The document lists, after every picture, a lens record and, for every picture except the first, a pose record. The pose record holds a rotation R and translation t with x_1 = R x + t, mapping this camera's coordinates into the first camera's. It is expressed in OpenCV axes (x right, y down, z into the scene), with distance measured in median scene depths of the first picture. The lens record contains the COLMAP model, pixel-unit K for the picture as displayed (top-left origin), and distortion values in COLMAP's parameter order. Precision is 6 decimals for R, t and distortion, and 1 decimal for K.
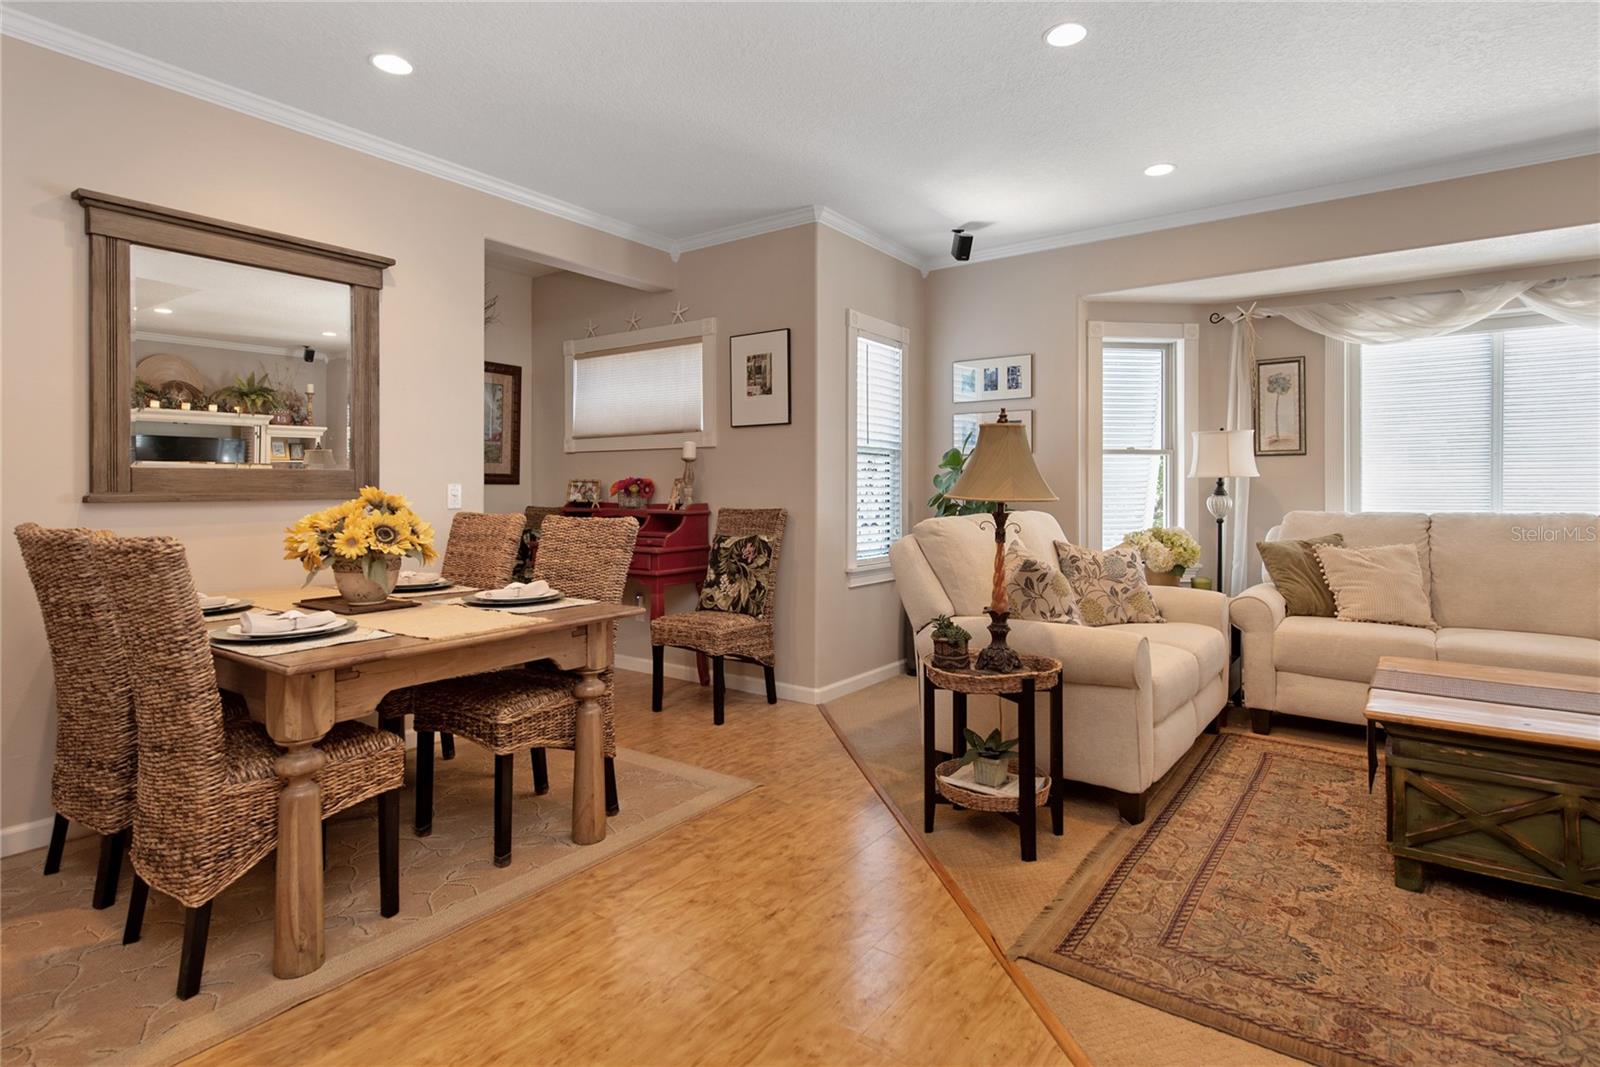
lens RADIAL K [[813.9, 0, 799.4], [0, 813.9, 490.0], [0, 0, 1]] dist [-0.000077, -0.000553]
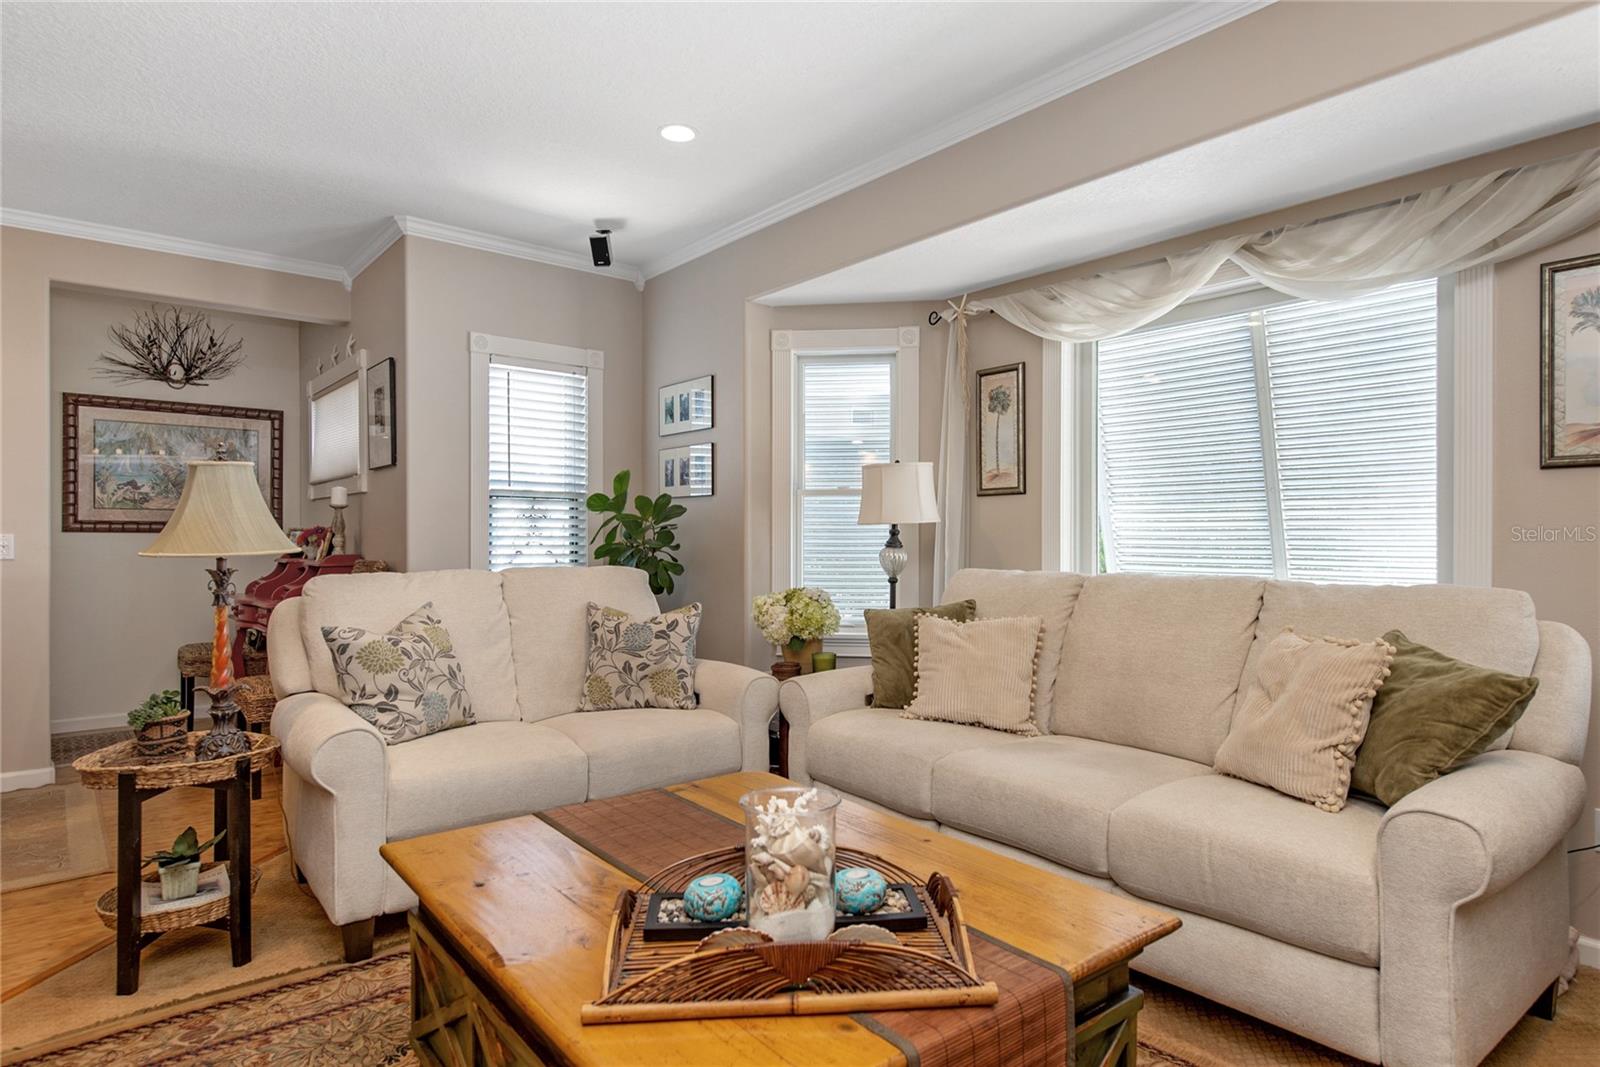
lens RADIAL K [[896.5, 0, 800.0], [0, 896.5, 533.5], [0, 0, 1]] dist [0.020451, 0.000024]
pose [[0.968449, -0.000618, -0.249210, 0.643511], [0.000034, 0.999997, -0.002350, -0.004760], [0.249211, 0.002267, 0.968447, 0.151883]]
